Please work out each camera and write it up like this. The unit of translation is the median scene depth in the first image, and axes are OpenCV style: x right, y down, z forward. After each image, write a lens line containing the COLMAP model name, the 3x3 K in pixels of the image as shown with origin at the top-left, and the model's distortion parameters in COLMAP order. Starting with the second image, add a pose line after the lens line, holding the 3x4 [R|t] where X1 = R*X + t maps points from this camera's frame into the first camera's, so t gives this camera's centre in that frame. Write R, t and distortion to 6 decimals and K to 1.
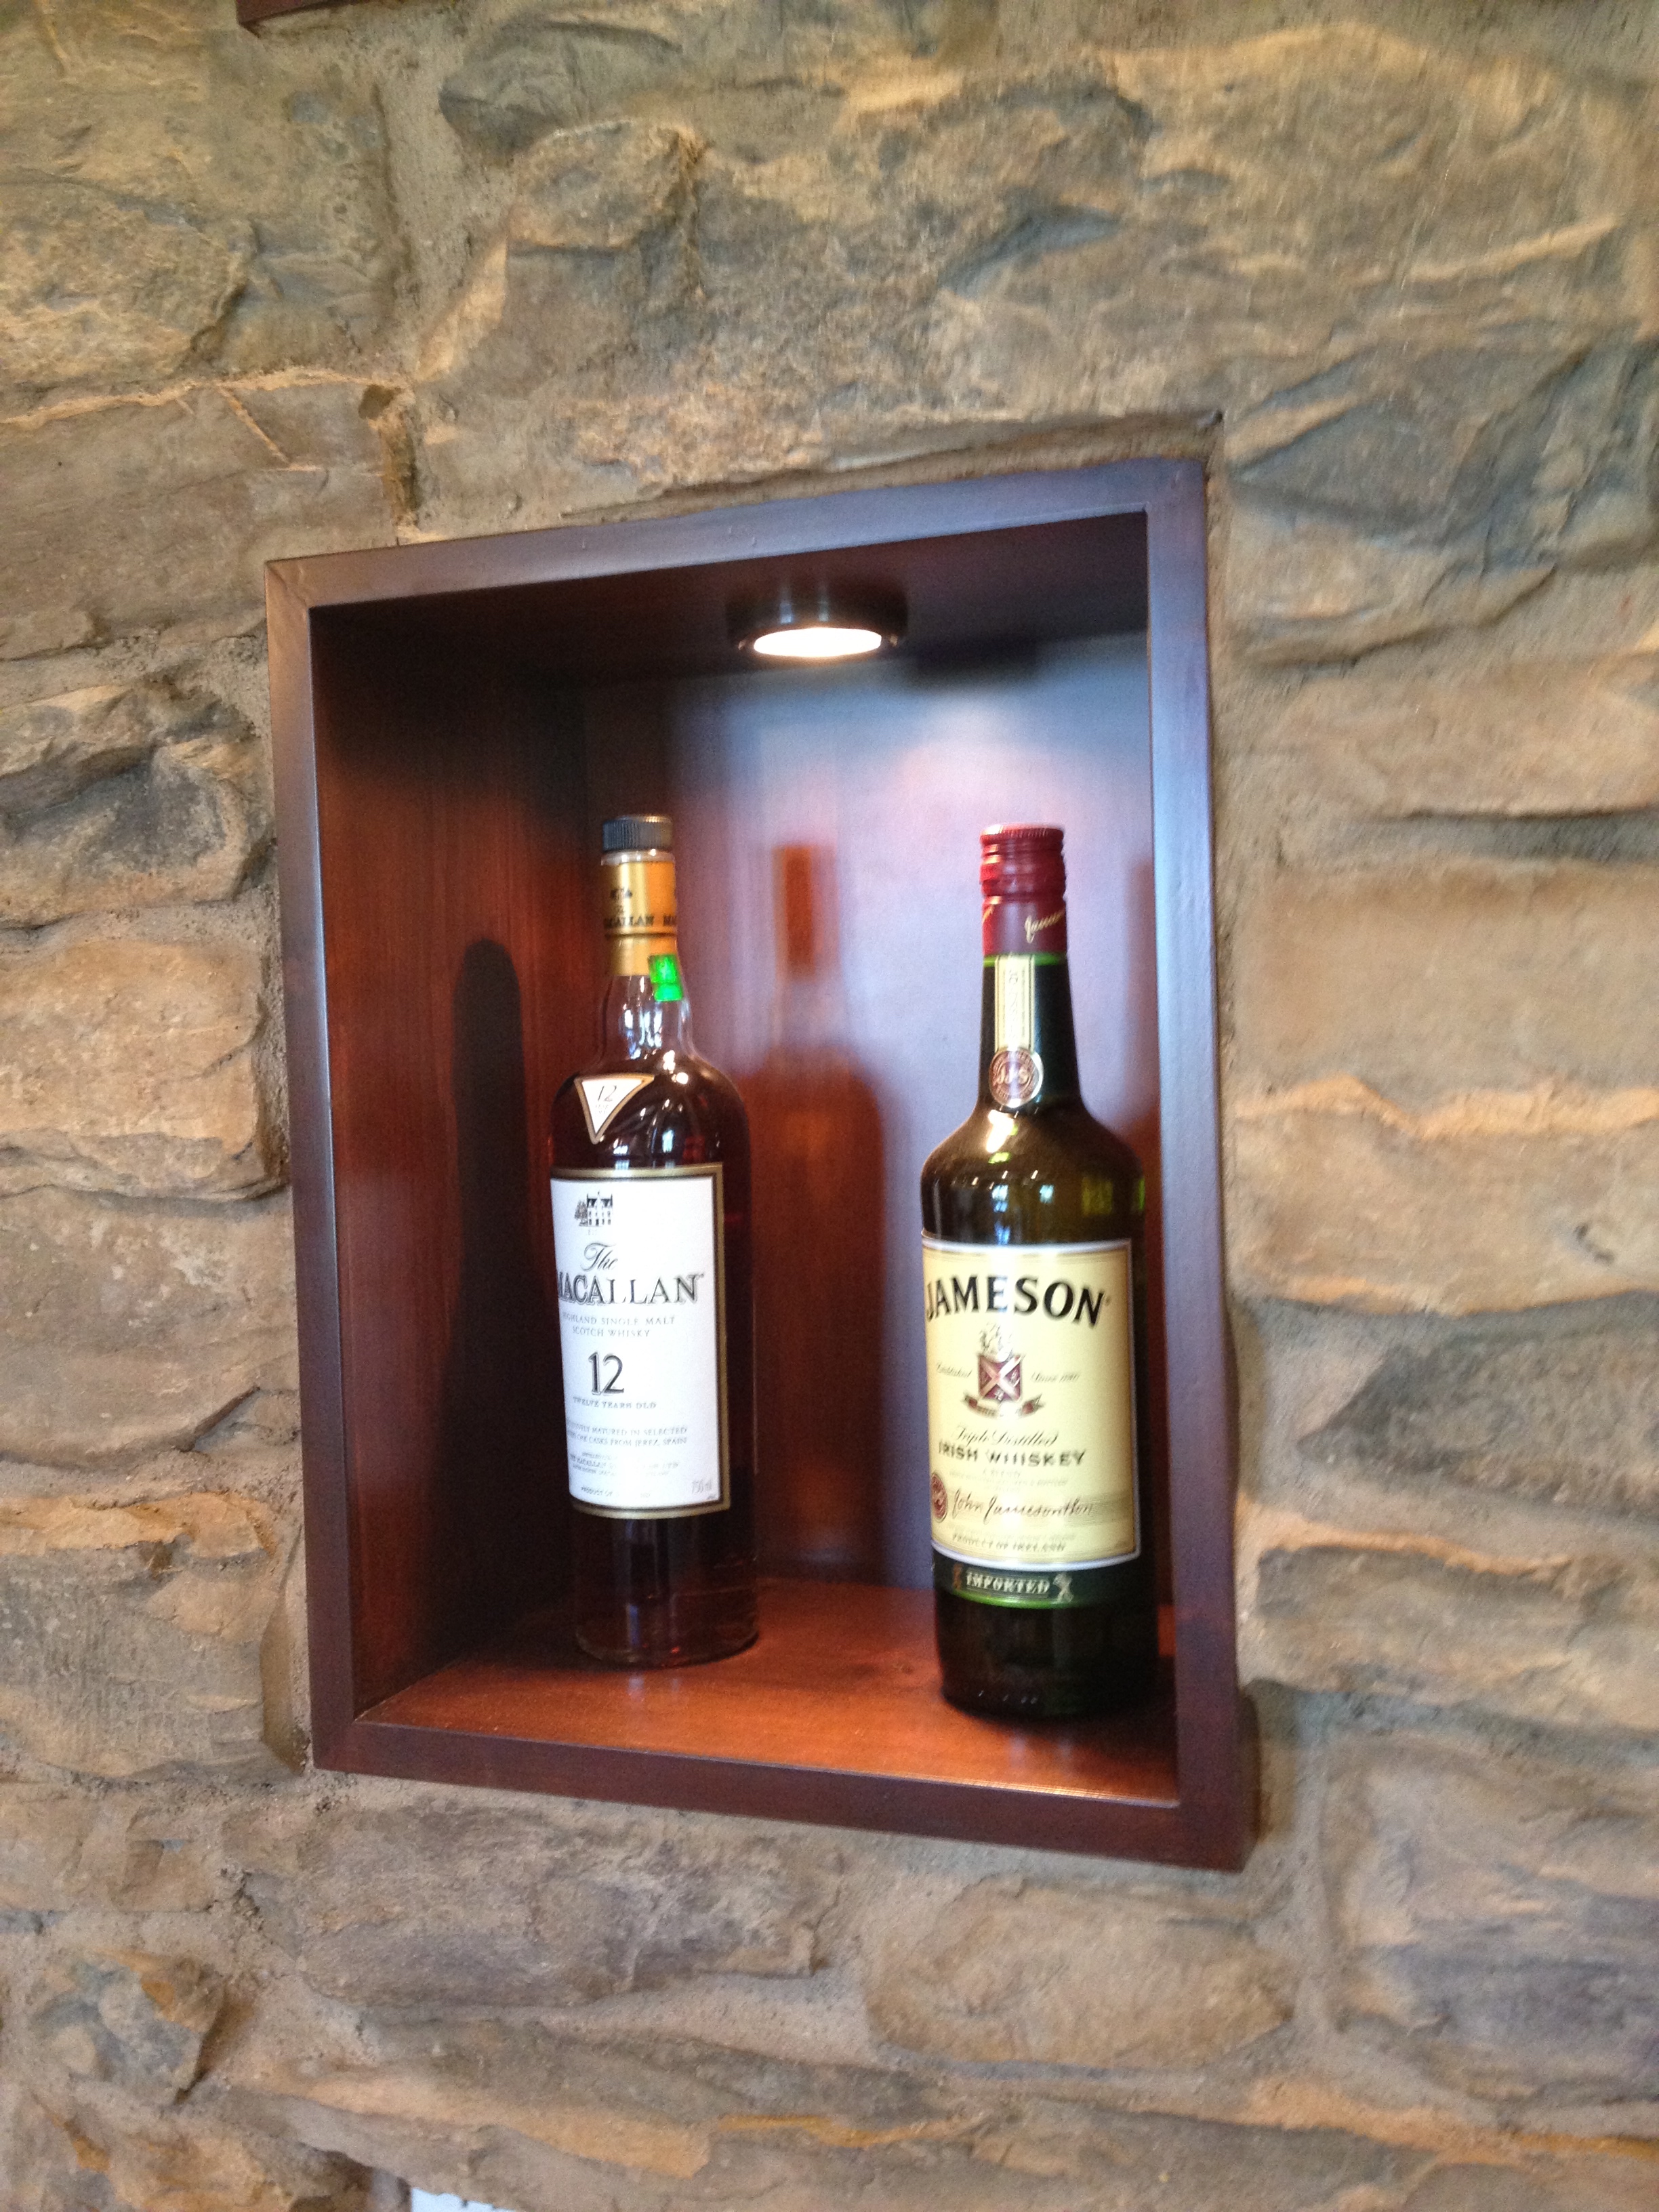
lens RADIAL K [[1993.4, 0, 823.2], [0, 1993.4, 1100.9], [0, 0, 1]] dist [0.091546, -0.122257]
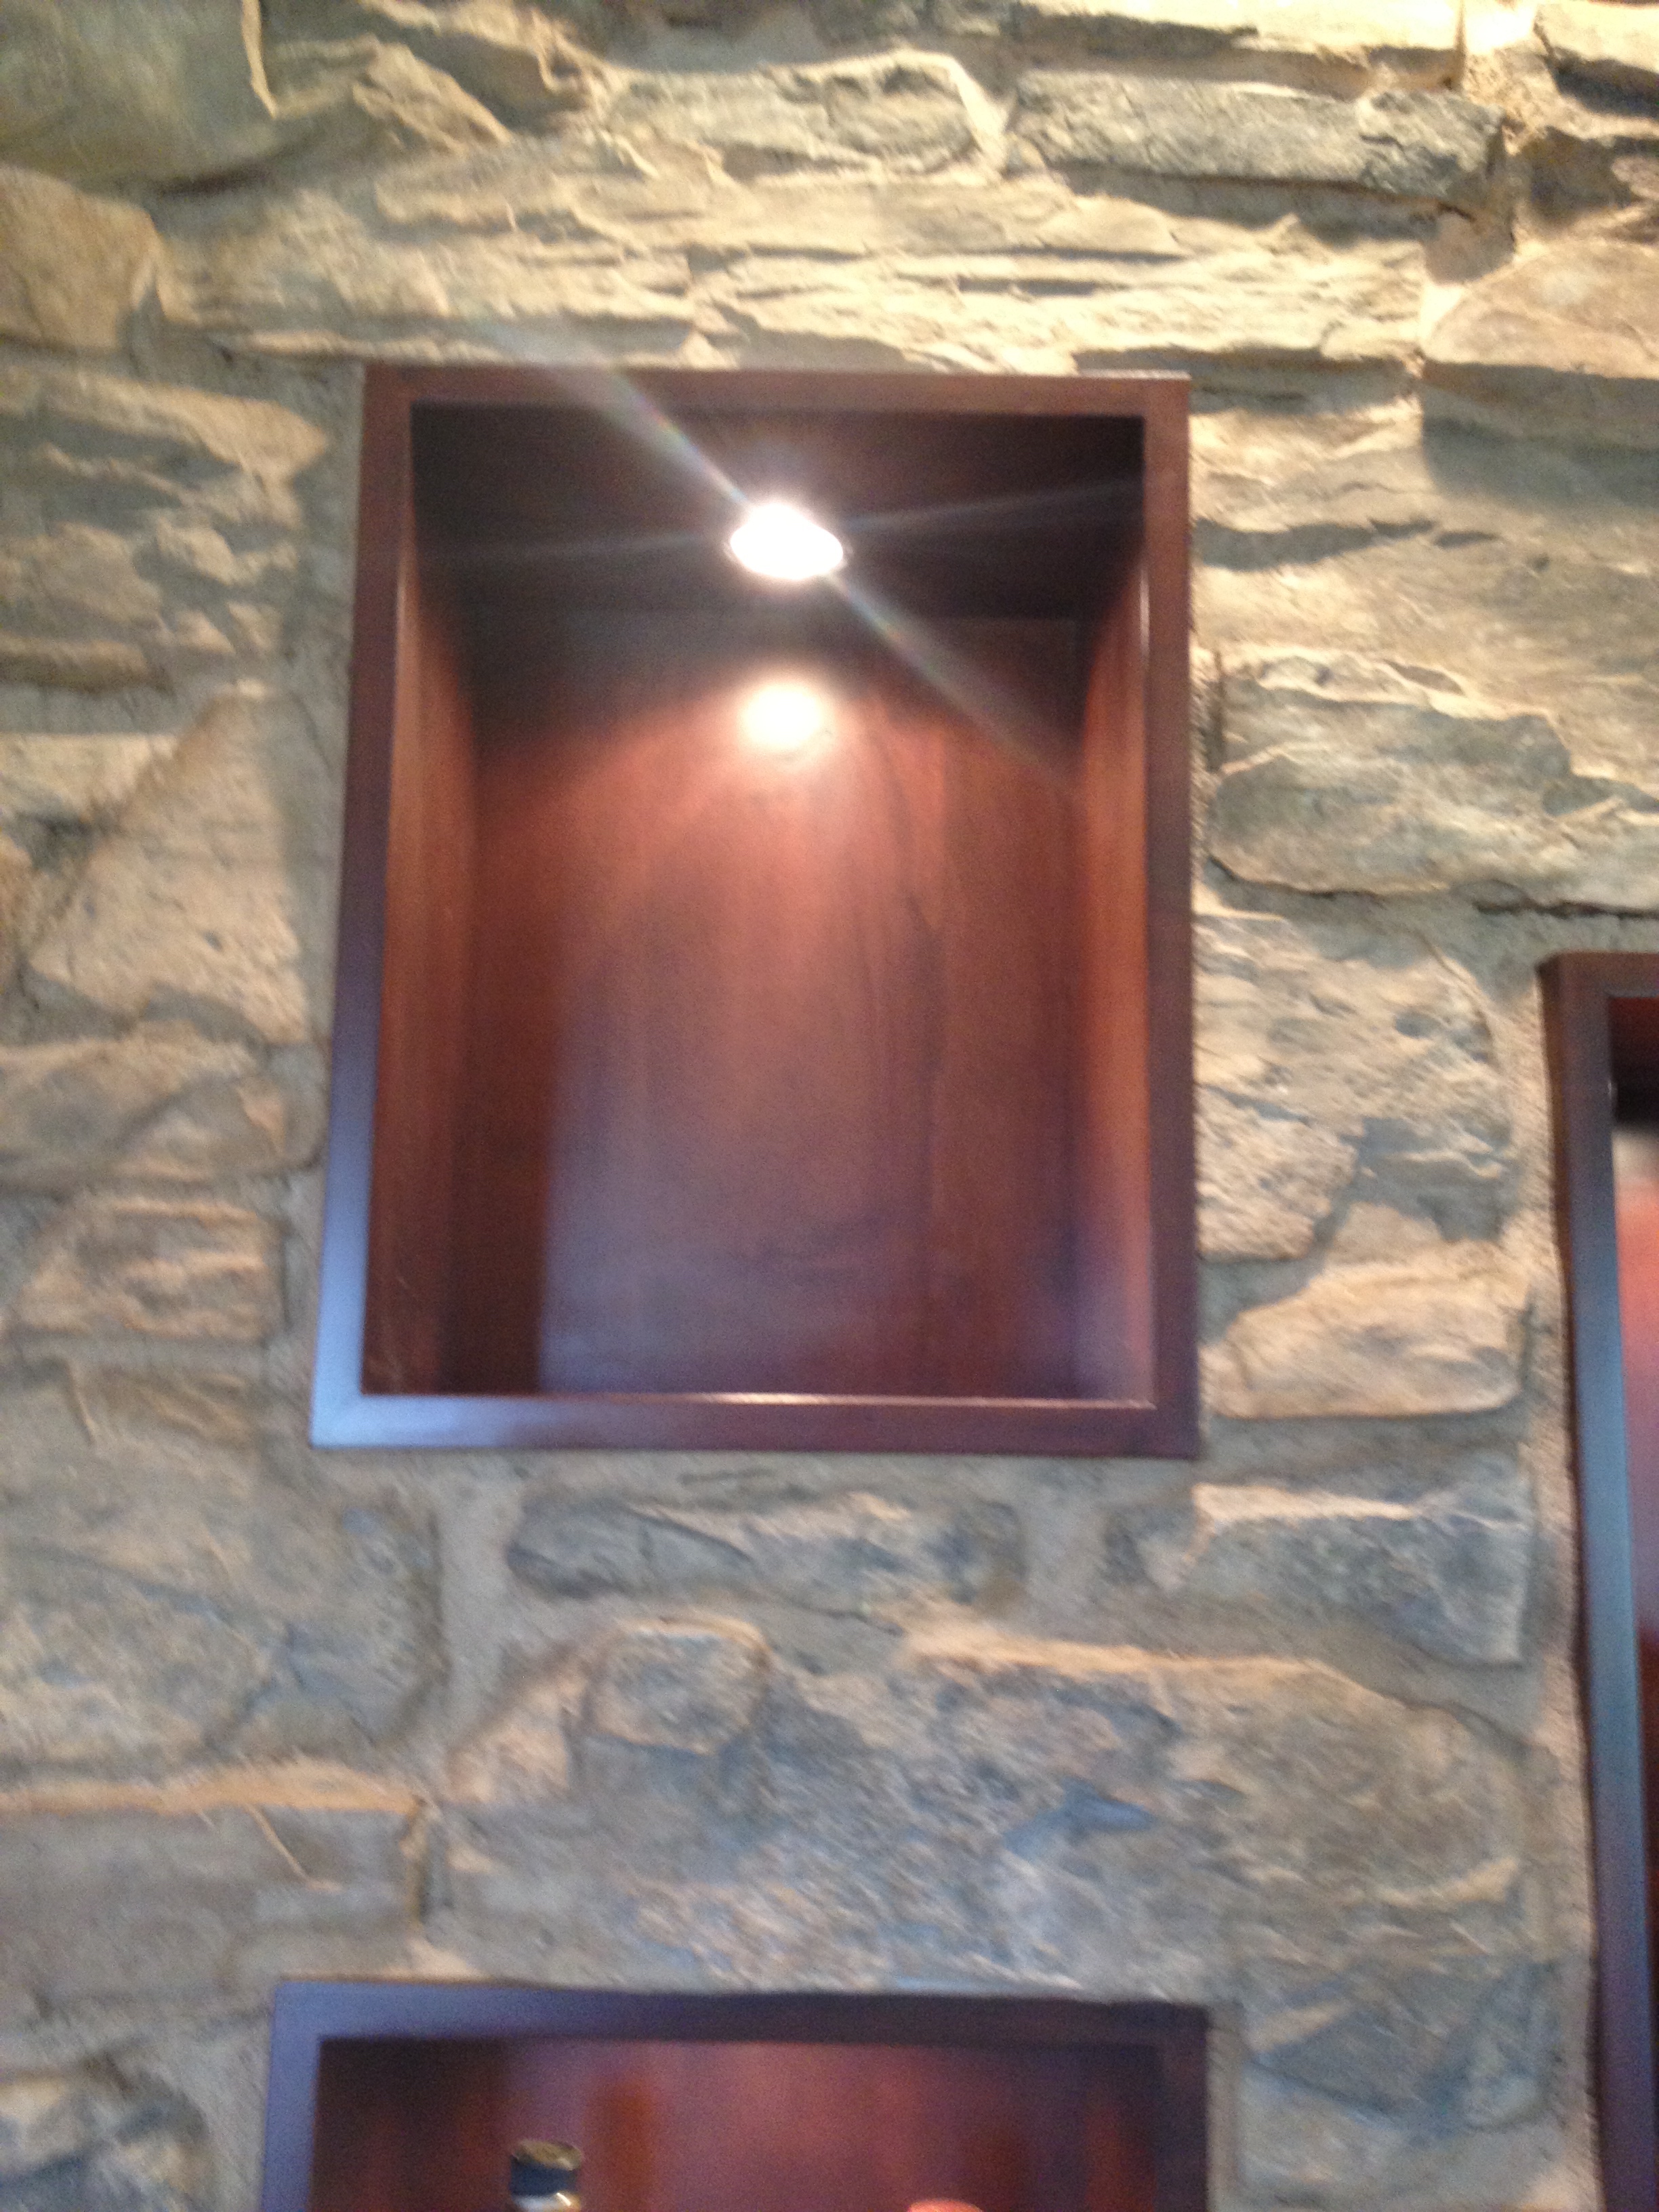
lens RADIAL K [[2079.4, 0, 814.9], [0, 2079.4, 1101.7], [0, 0, 1]] dist [0.092141, -0.177488]
pose [[0.927503, 0.115269, 0.355599, -0.531338], [-0.037797, 0.975314, -0.217566, -0.564610], [-0.371899, 0.188352, 0.908964, -0.143486]]
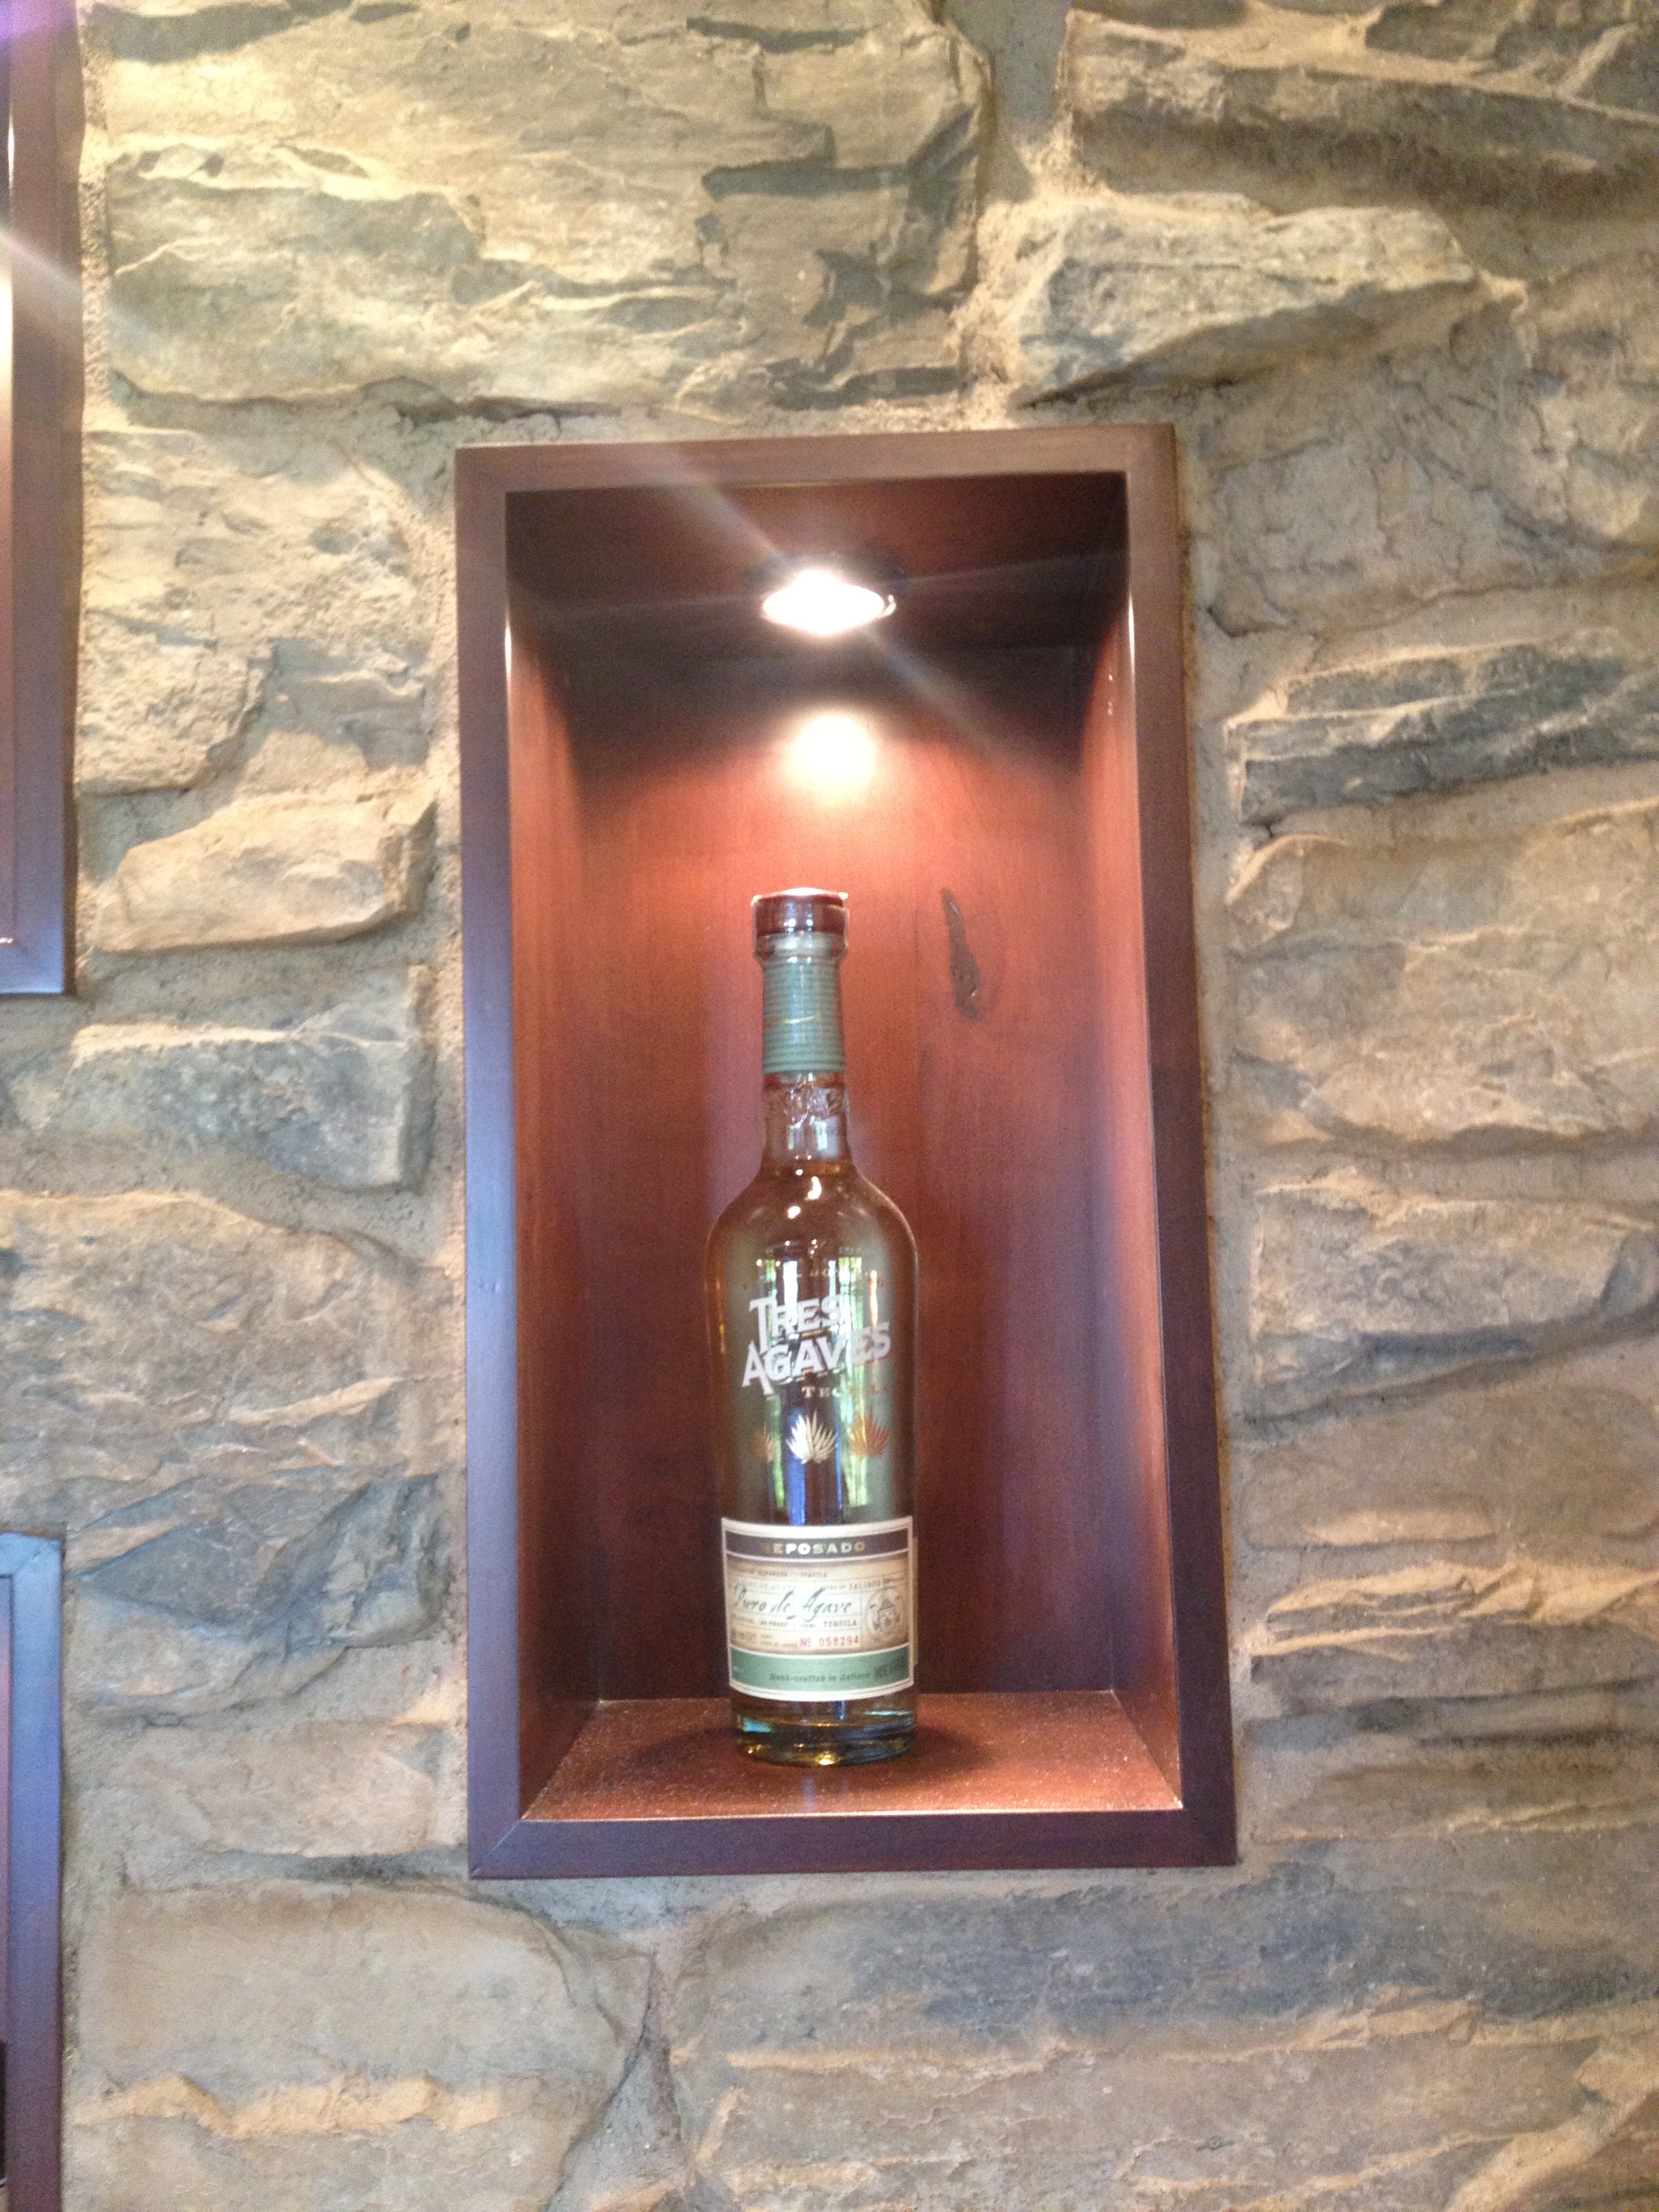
lens RADIAL K [[2079.4, 0, 814.9], [0, 2079.4, 1101.7], [0, 0, 1]] dist [0.092141, -0.177488]
pose [[0.938850, 0.040053, 0.341989, 0.172435], [0.007035, 0.990773, -0.135350, -0.402961], [-0.344254, 0.129479, 0.929905, -0.319975]]
